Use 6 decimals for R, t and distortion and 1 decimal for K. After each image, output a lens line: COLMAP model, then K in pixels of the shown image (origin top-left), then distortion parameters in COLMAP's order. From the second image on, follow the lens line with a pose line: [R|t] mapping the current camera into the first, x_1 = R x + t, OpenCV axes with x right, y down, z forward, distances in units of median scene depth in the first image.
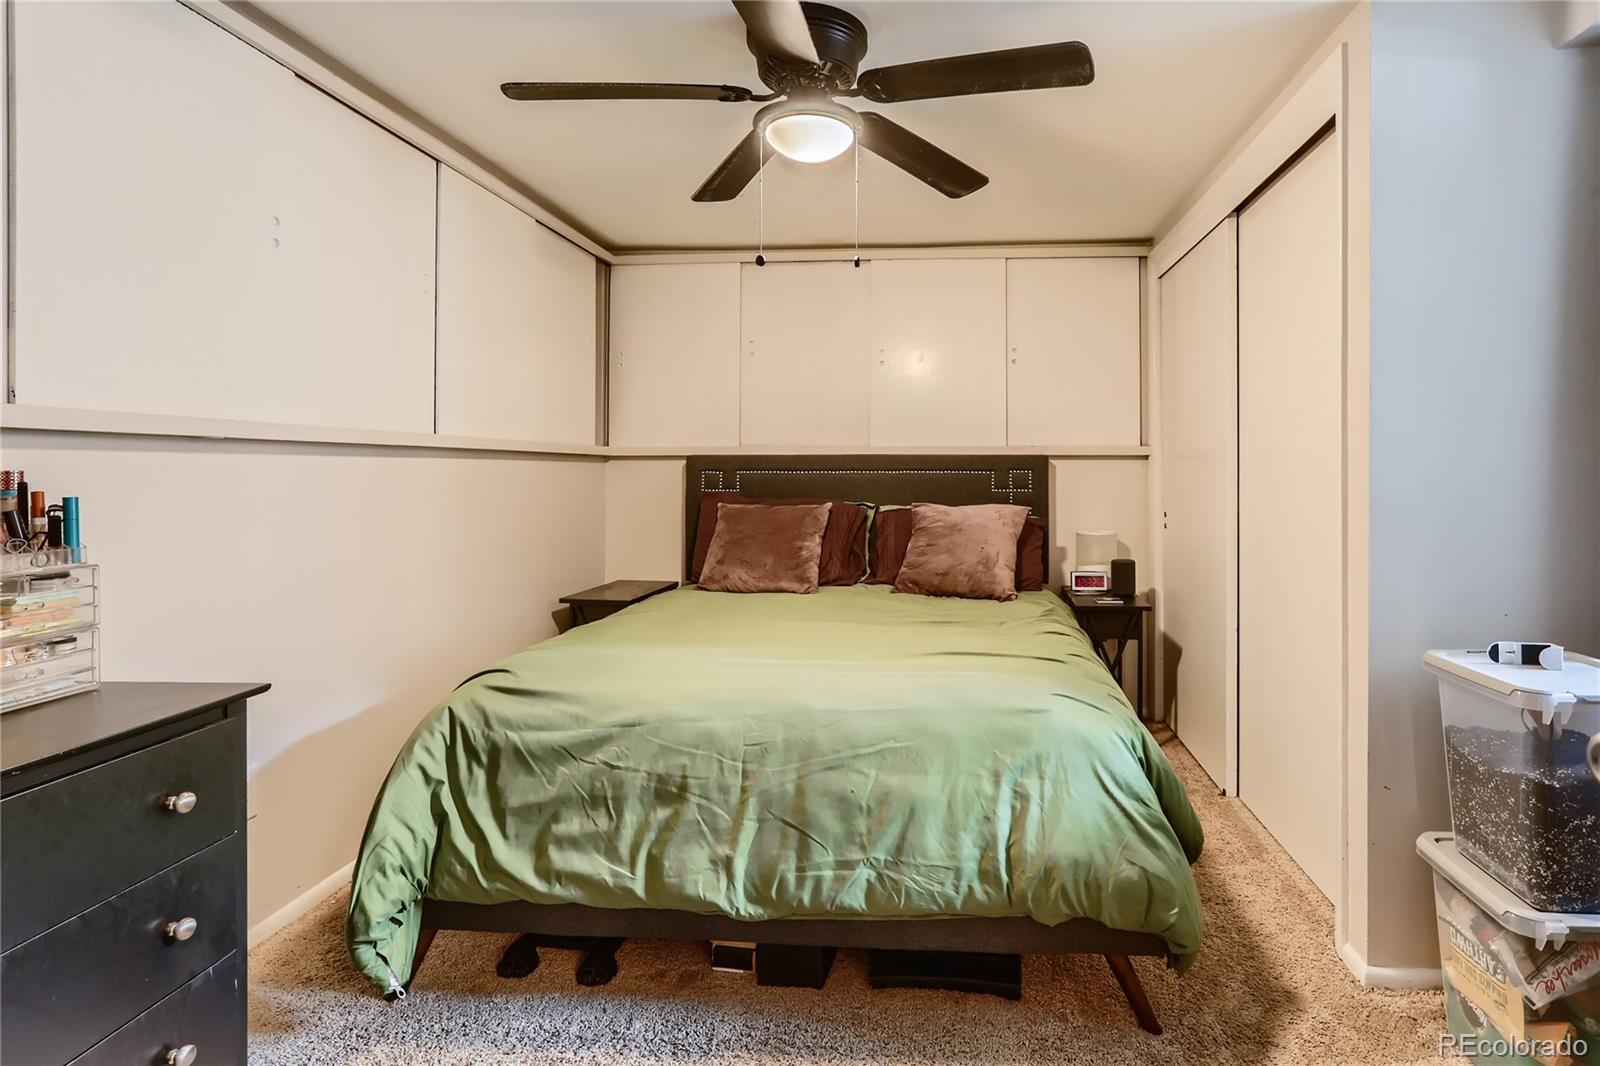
lens RADIAL K [[855.0, 0, 941.5], [0, 855.0, 474.2], [0, 0, 1]] dist [-0.026881, 0.030071]
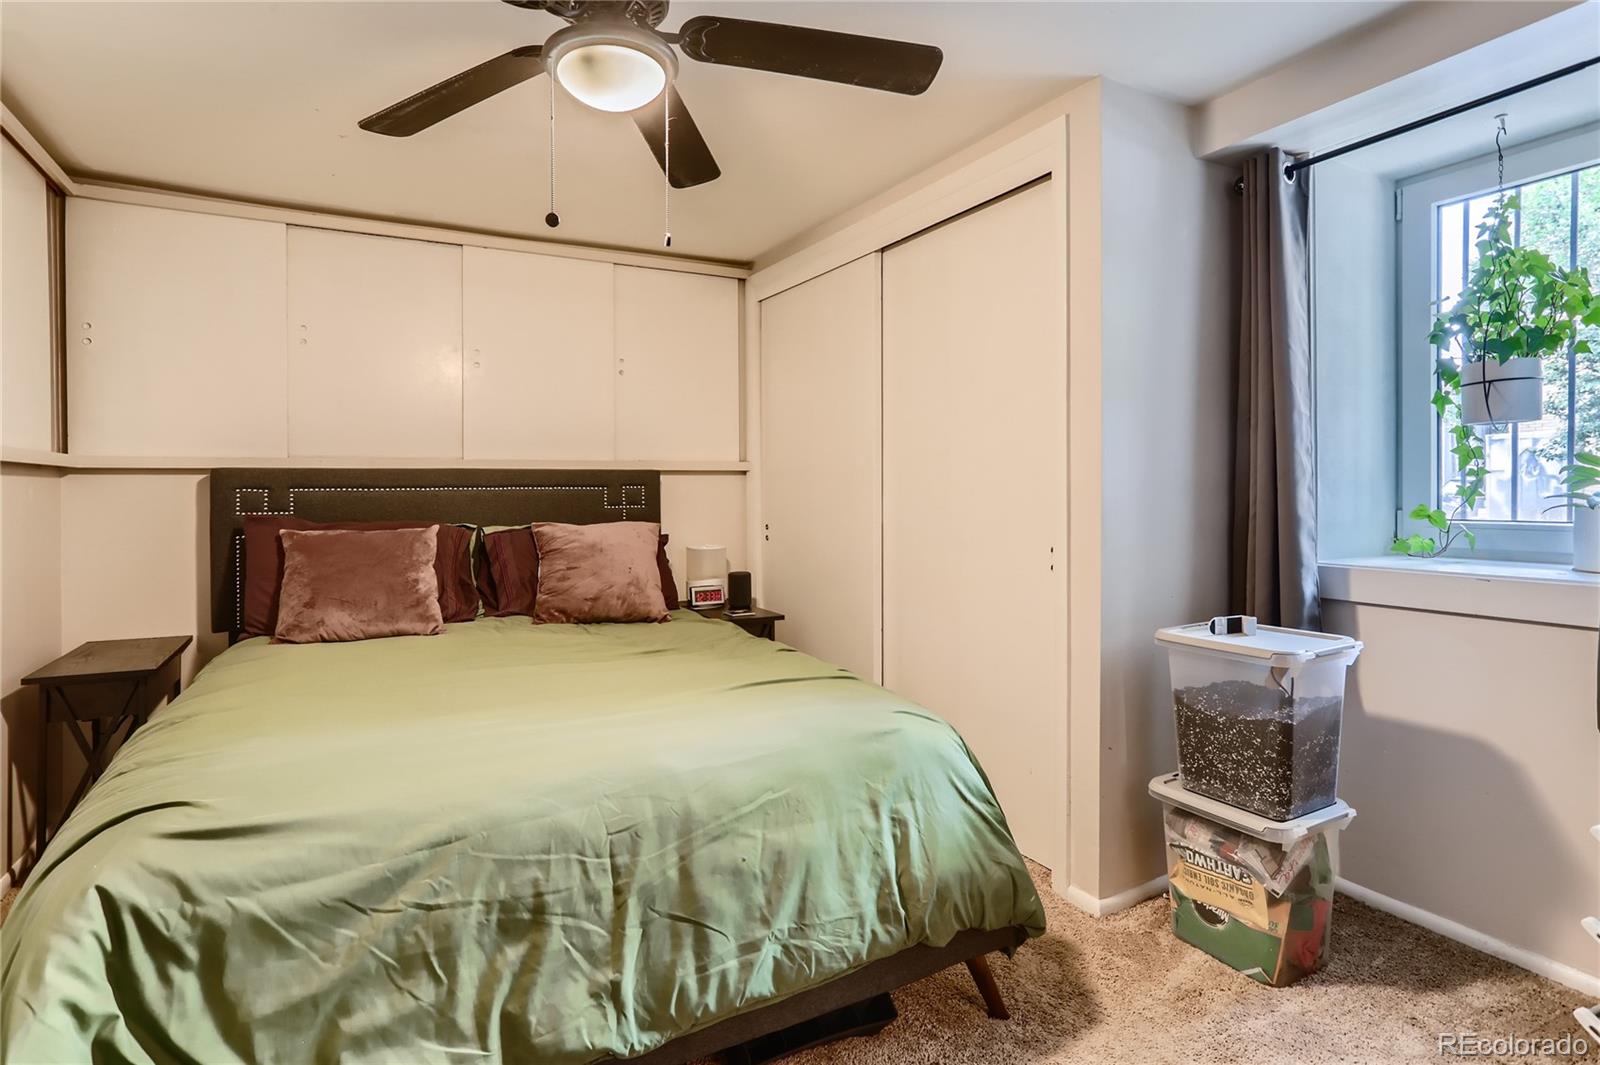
lens RADIAL K [[798.1, 0, 789.8], [0, 798.1, 499.5], [0, 0, 1]] dist [-0.032436, 0.029510]
pose [[0.862214, -0.013209, 0.506371, -0.456099], [0.007751, 0.999887, 0.012884, 0.001634], [-0.506484, -0.007184, 0.862219, 0.290154]]
